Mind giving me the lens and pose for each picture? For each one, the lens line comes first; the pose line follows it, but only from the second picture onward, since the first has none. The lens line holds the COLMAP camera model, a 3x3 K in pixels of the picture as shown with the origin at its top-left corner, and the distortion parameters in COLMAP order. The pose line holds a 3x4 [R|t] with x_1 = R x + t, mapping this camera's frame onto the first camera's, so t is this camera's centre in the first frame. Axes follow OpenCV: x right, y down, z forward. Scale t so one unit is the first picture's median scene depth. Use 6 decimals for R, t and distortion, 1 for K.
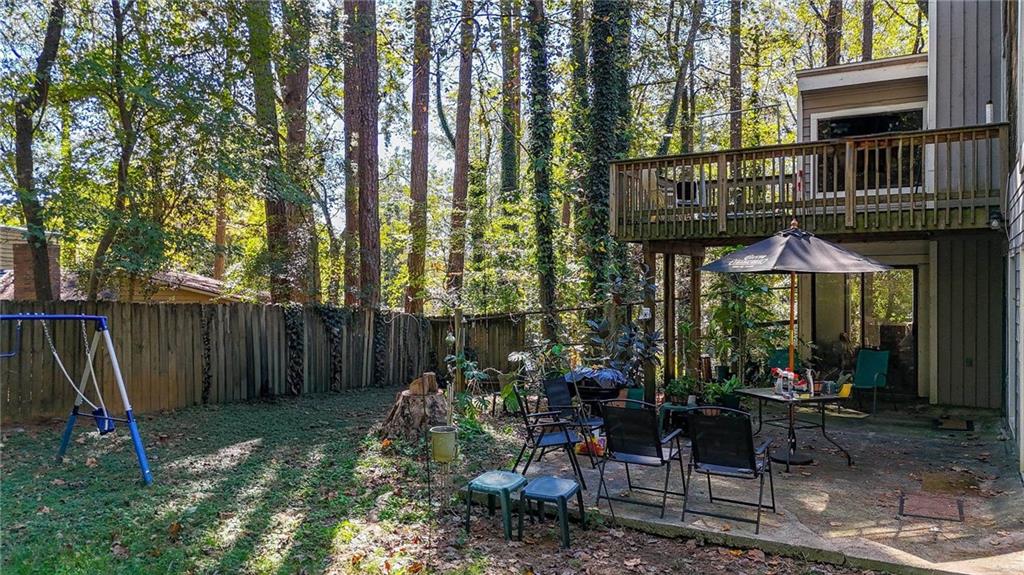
lens RADIAL K [[757.0, 0, 511.5], [0, 757.0, 280.8], [0, 0, 1]] dist [0.079679, -0.073086]
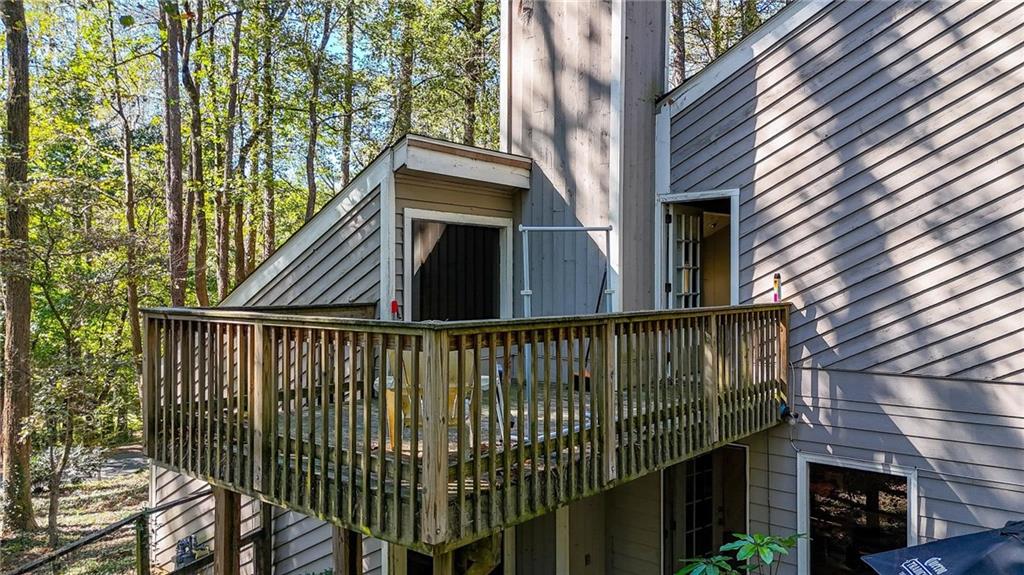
lens RADIAL K [[747.5, 0, 512.0], [0, 747.5, 287.5], [0, 0, 1]] dist [0.082593, -0.066412]
pose [[0.170686, -0.004914, 0.985313, -0.208774], [-0.002792, 0.999981, 0.005470, -0.197309], [-0.985322, -0.003685, 0.170669, 1.013949]]
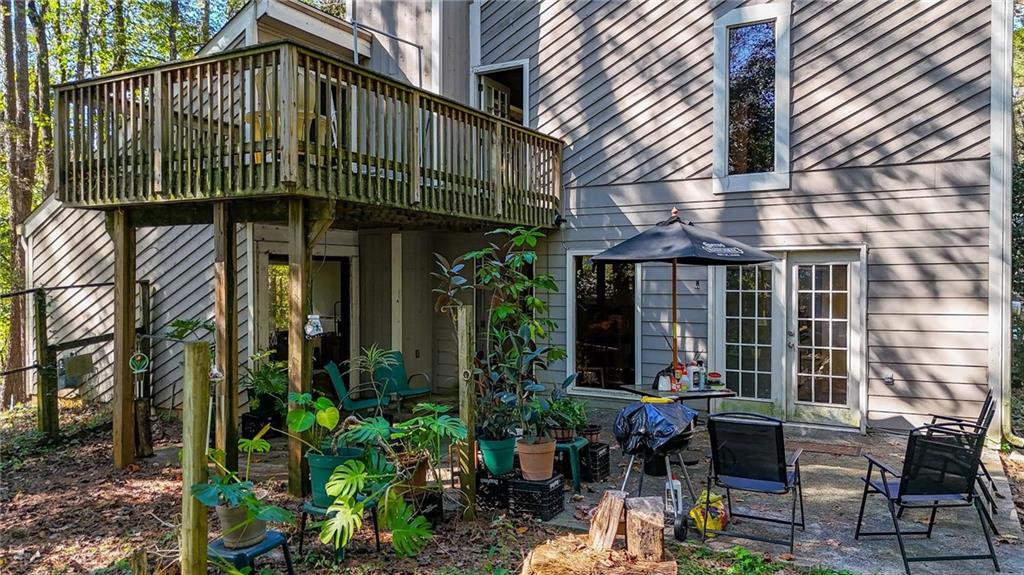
lens RADIAL K [[747.5, 0, 512.0], [0, 747.5, 287.5], [0, 0, 1]] dist [0.082593, -0.066412]
pose [[-0.004142, -0.004338, 0.999982, -0.438843], [-0.005466, 0.999976, 0.004316, 0.013370], [-0.999976, -0.005448, -0.004166, 0.942586]]
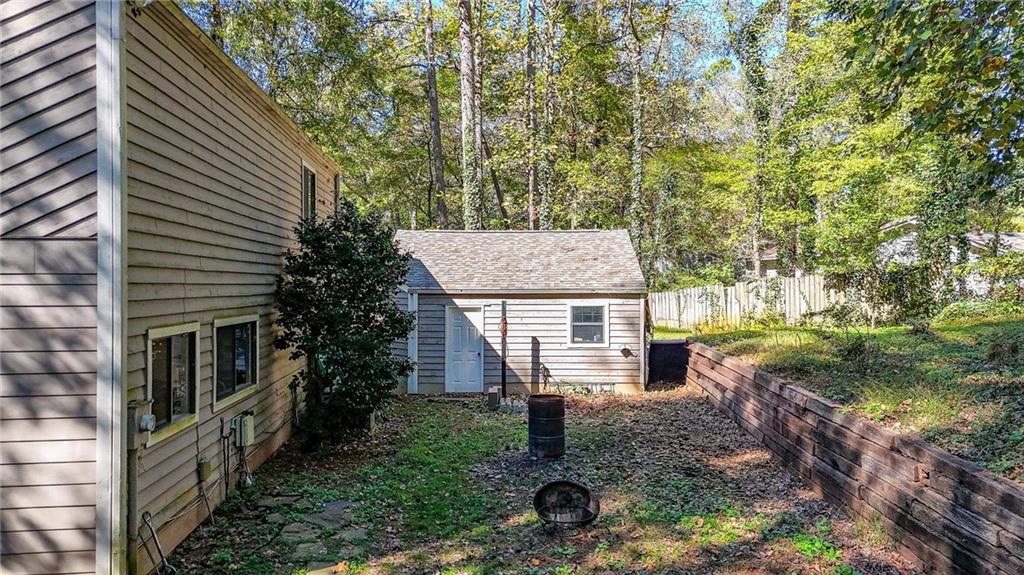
lens RADIAL K [[747.5, 0, 512.0], [0, 747.5, 287.5], [0, 0, 1]] dist [0.082593, -0.066412]
pose [[-0.574170, -0.001181, 0.818735, -0.357662], [-0.002493, 0.999997, -0.000305, -0.077880], [-0.818732, -0.002216, -0.574171, 0.540969]]
